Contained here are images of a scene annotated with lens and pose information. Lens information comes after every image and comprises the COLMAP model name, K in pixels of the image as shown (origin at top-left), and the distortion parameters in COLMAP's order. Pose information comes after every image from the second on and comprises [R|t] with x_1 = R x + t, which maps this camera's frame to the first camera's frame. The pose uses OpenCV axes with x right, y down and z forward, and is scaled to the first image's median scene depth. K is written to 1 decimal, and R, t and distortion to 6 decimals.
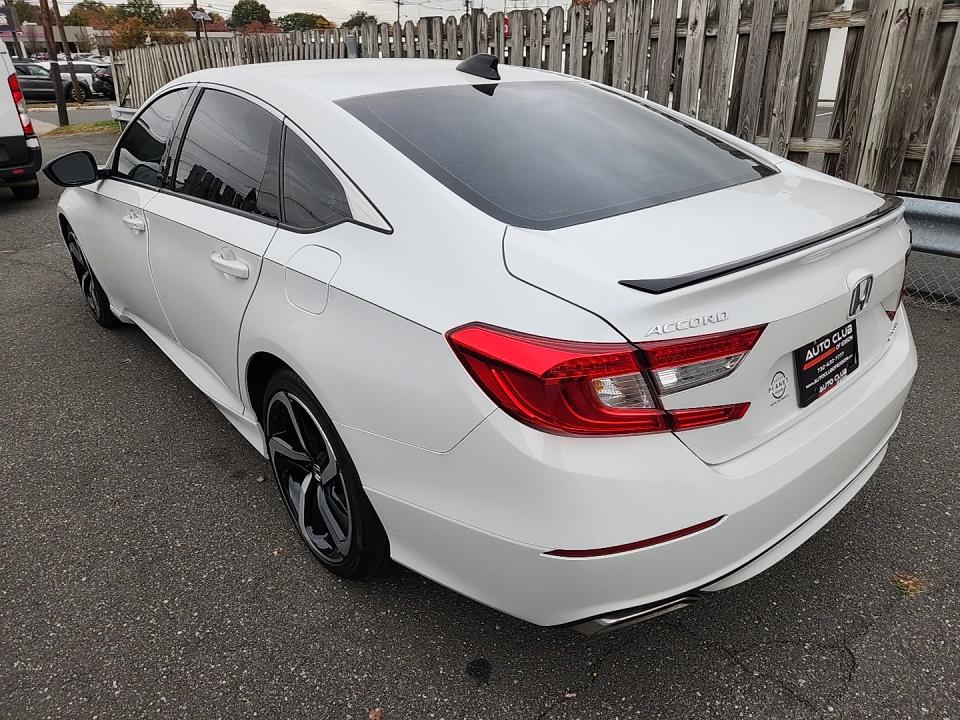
lens RADIAL K [[634.3, 0, 480.0], [0, 634.3, 360.0], [0, 0, 1]] dist [0.053566, -0.039359]
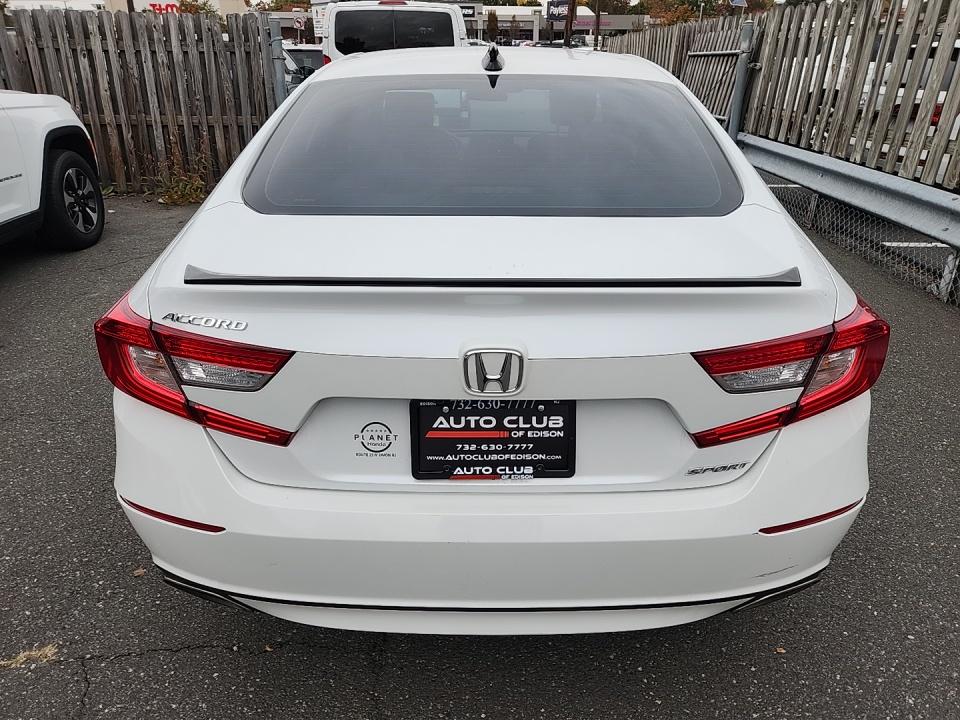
lens RADIAL K [[634.3, 0, 480.0], [0, 634.3, 360.0], [0, 0, 1]] dist [0.053566, -0.039359]
pose [[0.756329, 0.301833, -0.580399, 0.952834], [-0.291954, 0.949683, 0.113426, -0.182298], [0.585430, 0.083662, 0.806395, 0.347323]]
